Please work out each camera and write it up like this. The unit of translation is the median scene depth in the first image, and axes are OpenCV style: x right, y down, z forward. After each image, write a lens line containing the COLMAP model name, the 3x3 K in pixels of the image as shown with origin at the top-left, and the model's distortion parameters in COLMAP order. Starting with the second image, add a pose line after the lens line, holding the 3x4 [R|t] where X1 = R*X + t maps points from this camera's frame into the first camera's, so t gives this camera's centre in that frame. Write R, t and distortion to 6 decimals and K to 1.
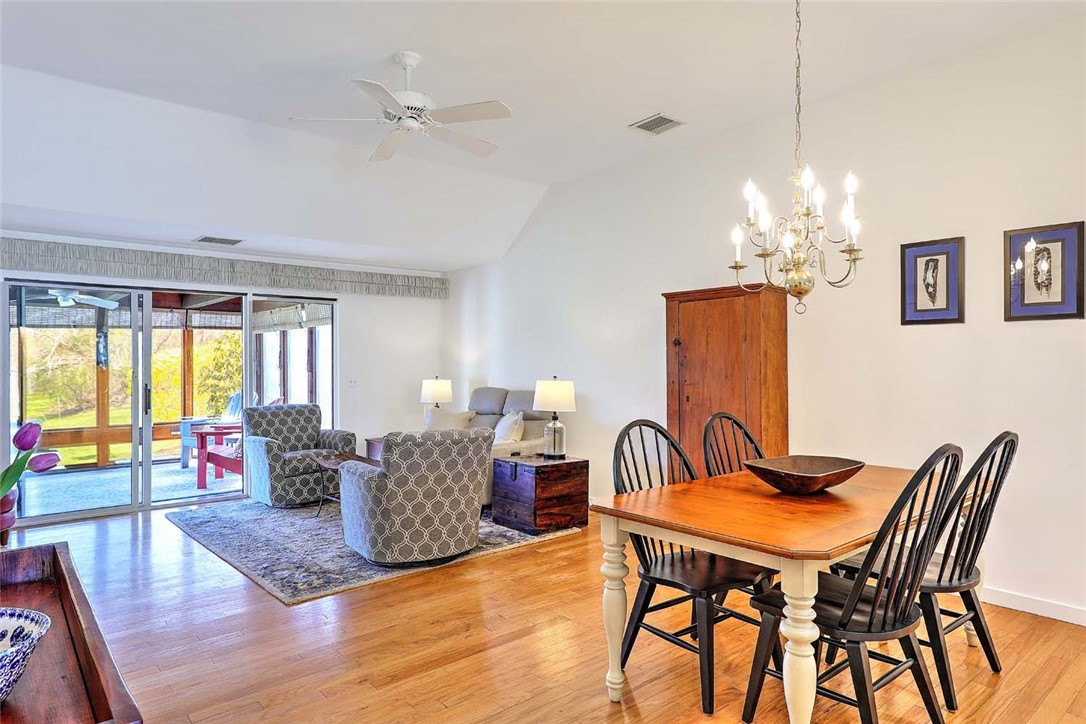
lens RADIAL K [[654.4, 0, 534.8], [0, 654.4, 368.6], [0, 0, 1]] dist [0.018778, 0.003116]
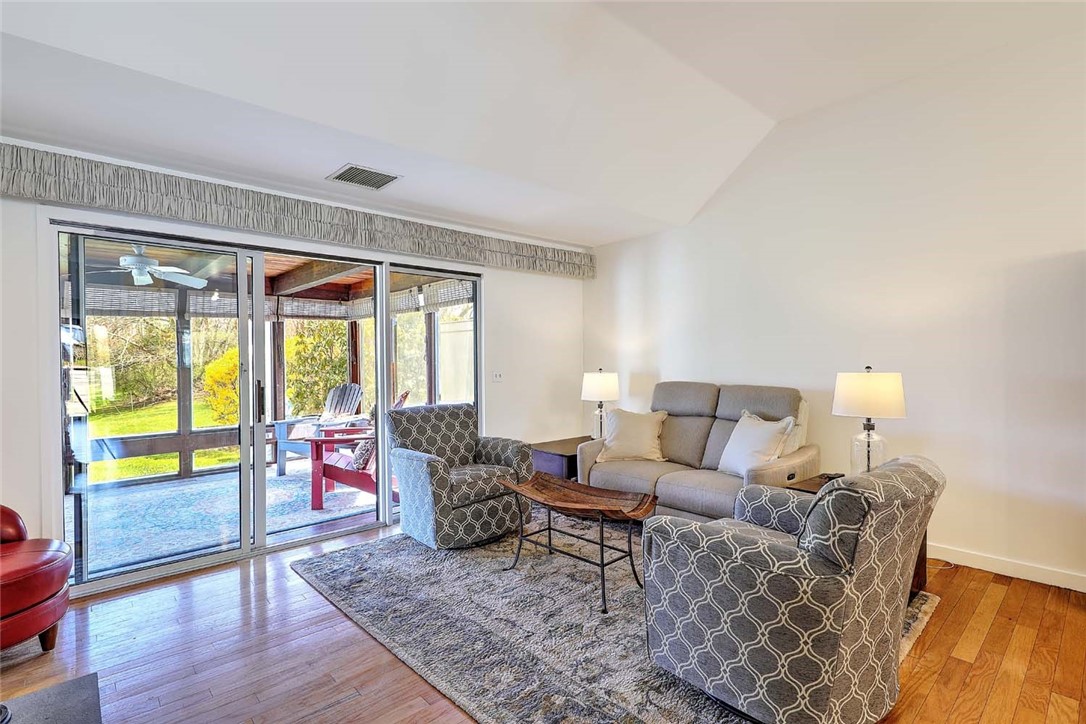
lens RADIAL K [[517.6, 0, 534.9], [0, 517.6, 368.2], [0, 0, 1]] dist [0.015949, -0.002868]
pose [[0.999336, -0.005064, 0.036073, -0.305780], [0.004818, 0.999965, 0.006897, 0.007933], [-0.036107, -0.006718, 0.999325, 0.416822]]
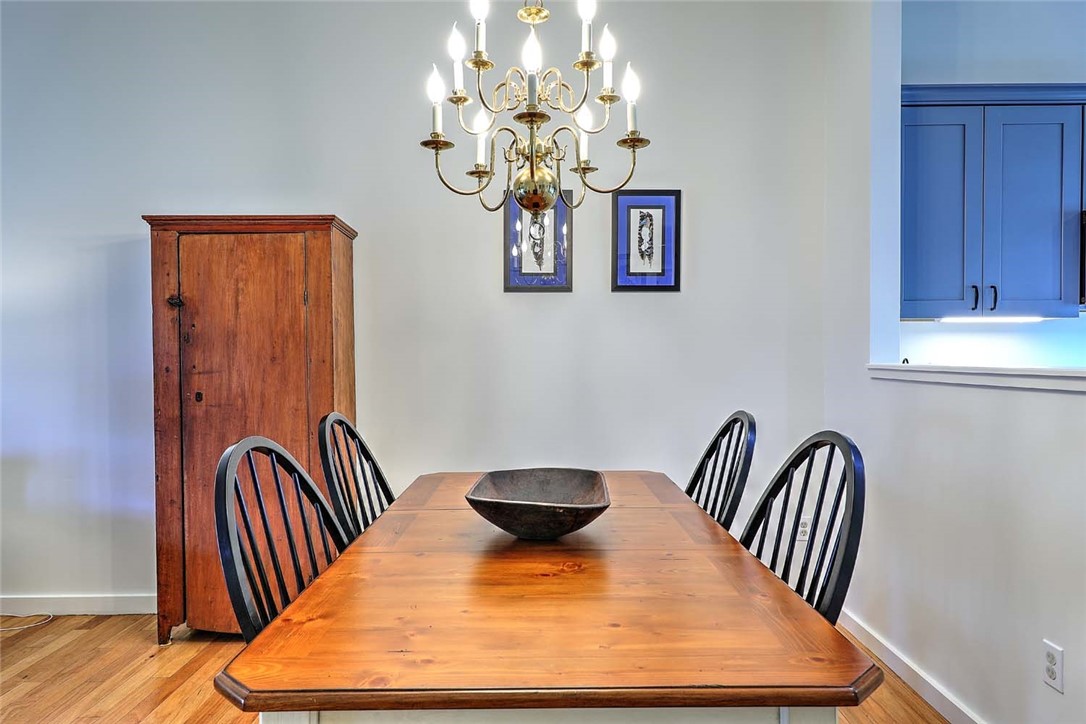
lens RADIAL K [[705.9, 0, 545.8], [0, 705.9, 359.7], [0, 0, 1]] dist [0.015847, 0.000421]
pose [[0.646767, -0.000443, 0.762688, -0.041438], [0.008807, 0.999937, -0.006888, 0.015229], [-0.762637, 0.011172, 0.646730, 0.270181]]
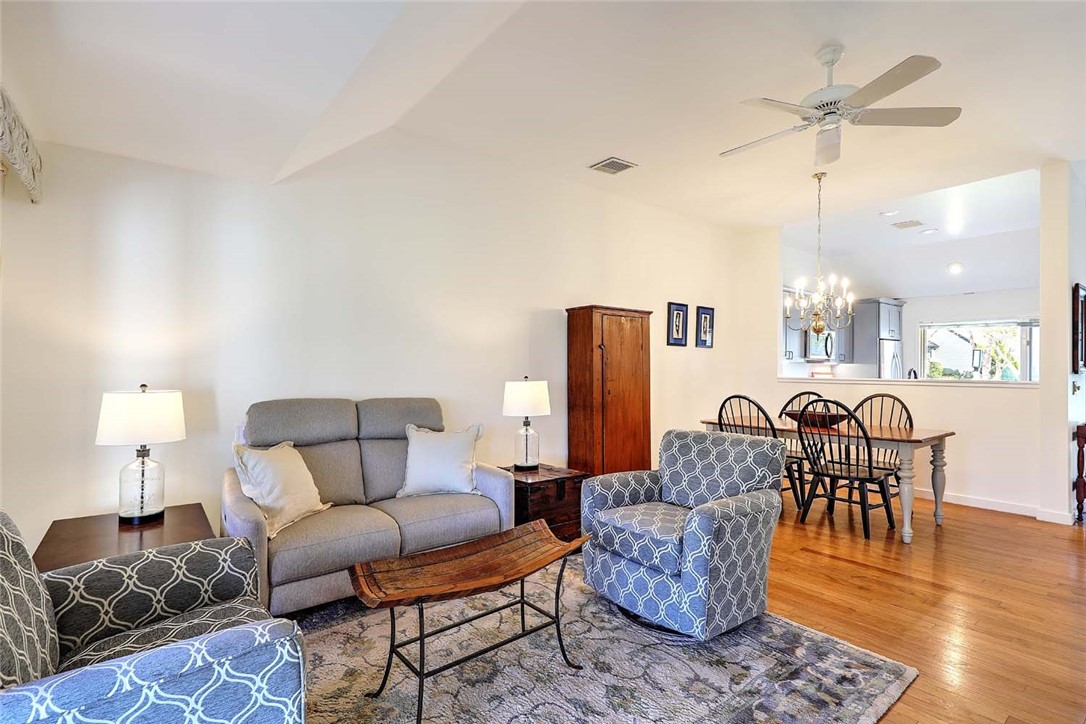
lens RADIAL K [[517.6, 0, 550.5], [0, 517.6, 368.9], [0, 0, 1]] dist [0.015949, -0.002868]
pose [[0.030127, 0.013307, 0.999457, -0.598062], [0.009699, 0.999860, -0.013605, 0.010999], [-0.999499, 0.010104, 0.029994, 0.849072]]
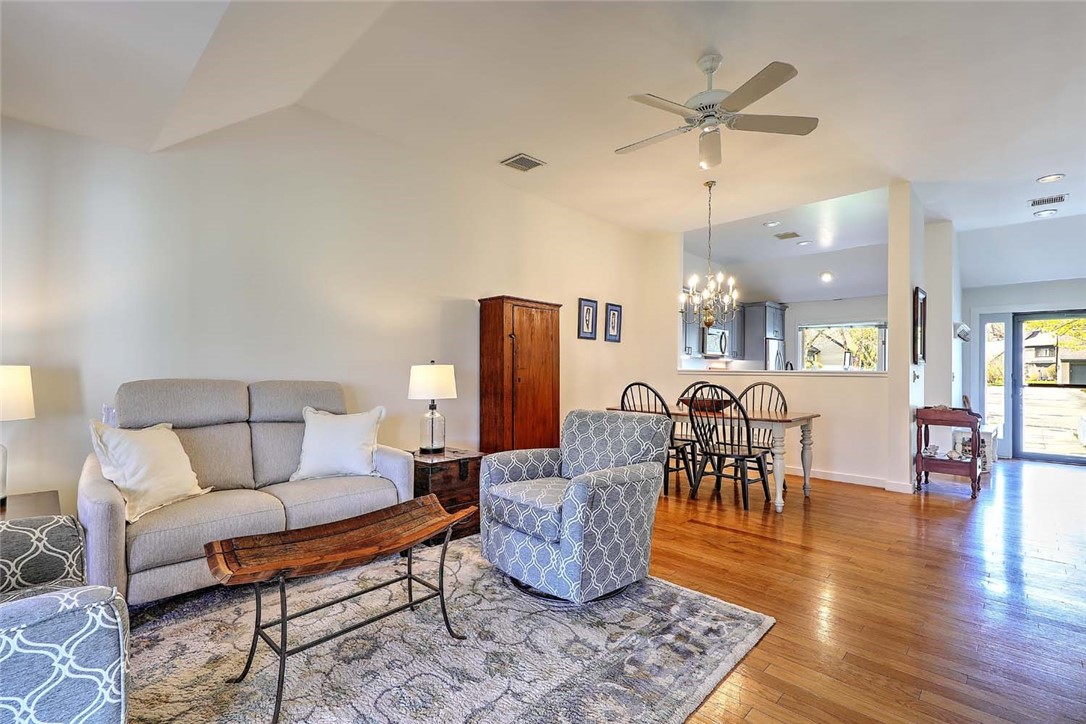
lens RADIAL K [[487.1, 0, 547.9], [0, 487.1, 369.4], [0, 0, 1]] dist [0.012930, -0.001223]
pose [[-0.099290, 0.015584, 0.994936, -0.582691], [0.006544, 0.999866, -0.015009, 0.031692], [-0.995037, 0.005021, -0.099379, 0.815902]]
